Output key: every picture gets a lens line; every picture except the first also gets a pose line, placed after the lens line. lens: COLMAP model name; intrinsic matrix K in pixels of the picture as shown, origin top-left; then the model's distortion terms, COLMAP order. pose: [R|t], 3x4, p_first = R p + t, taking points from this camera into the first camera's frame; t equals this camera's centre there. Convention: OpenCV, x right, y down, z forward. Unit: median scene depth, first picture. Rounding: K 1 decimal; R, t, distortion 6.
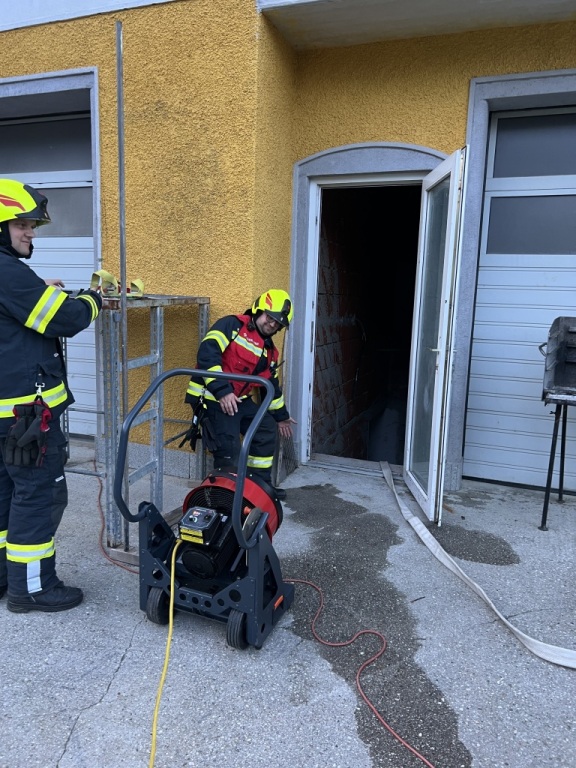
lens RADIAL K [[575.0, 0, 288.0], [0, 575.0, 384.0], [0, 0, 1]] dist [-0.003119, 0.000250]
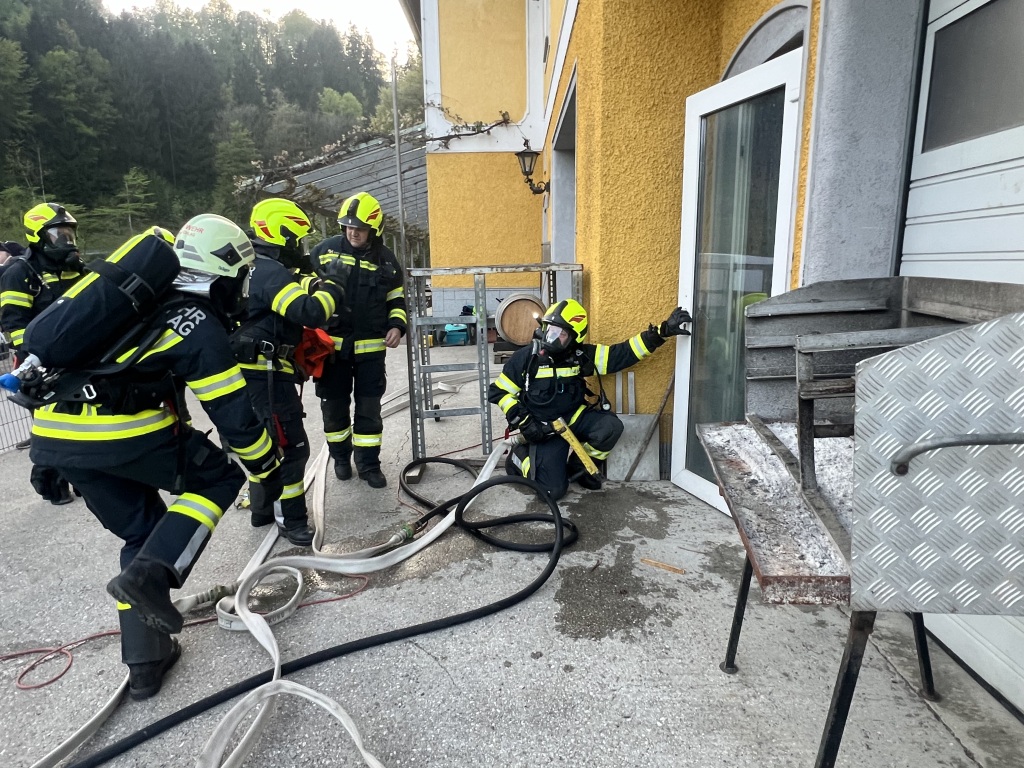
lens RADIAL K [[602.3, 0, 512.0], [0, 602.3, 384.0], [0, 0, 1]] dist [0.004746, -0.000307]
pose [[0.342955, 0.147105, -0.927762, 0.783098], [-0.120133, 0.986420, 0.111998, -0.046851], [0.931638, 0.073045, 0.355970, 0.524036]]
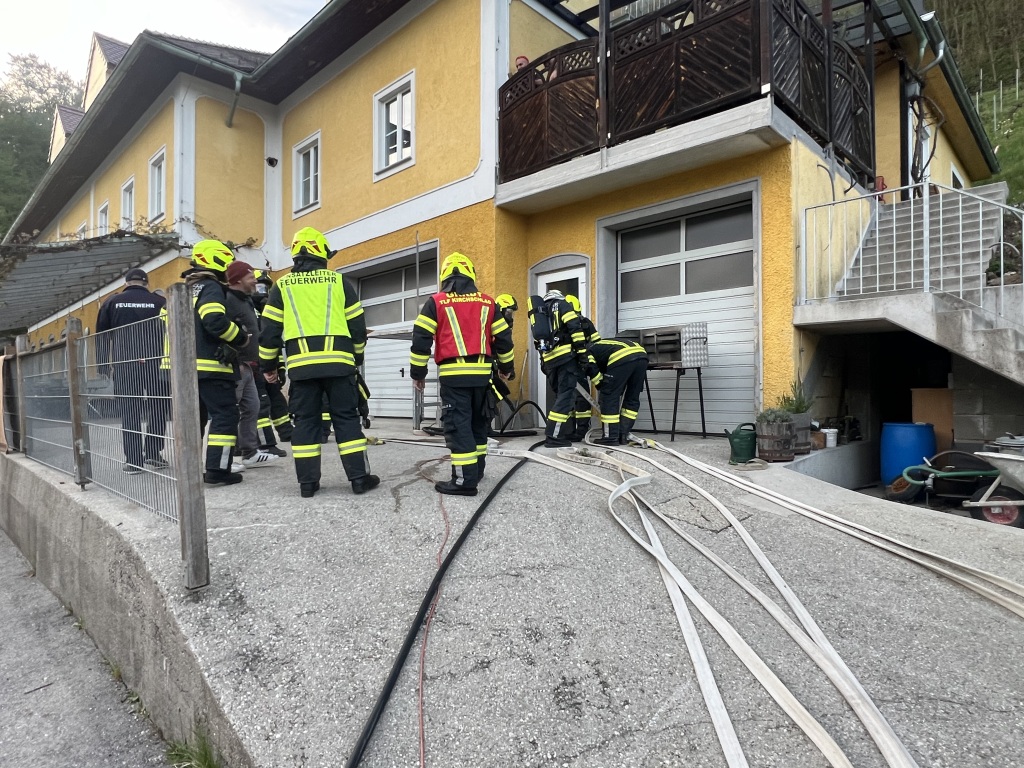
lens RADIAL K [[602.3, 0, 512.0], [0, 602.3, 384.0], [0, 0, 1]] dist [0.004746, -0.000307]
pose [[0.910061, -0.038770, -0.412657, 0.864202], [-0.034733, 0.984980, -0.169140, 0.390260], [0.413016, 0.168261, 0.895045, -0.876858]]
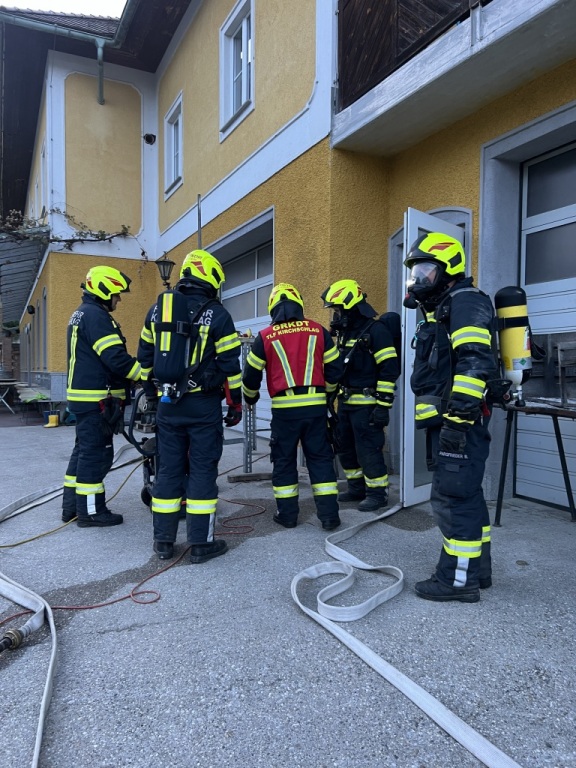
lens RADIAL K [[581.4, 0, 288.0], [0, 581.4, 384.0], [0, 0, 1]] dist [0.059529, -0.072533]
pose [[0.721969, -0.011047, -0.691837, 0.837522], [-0.088765, 0.990132, -0.108441, 0.128399], [0.686208, 0.139702, 0.713864, -0.085872]]
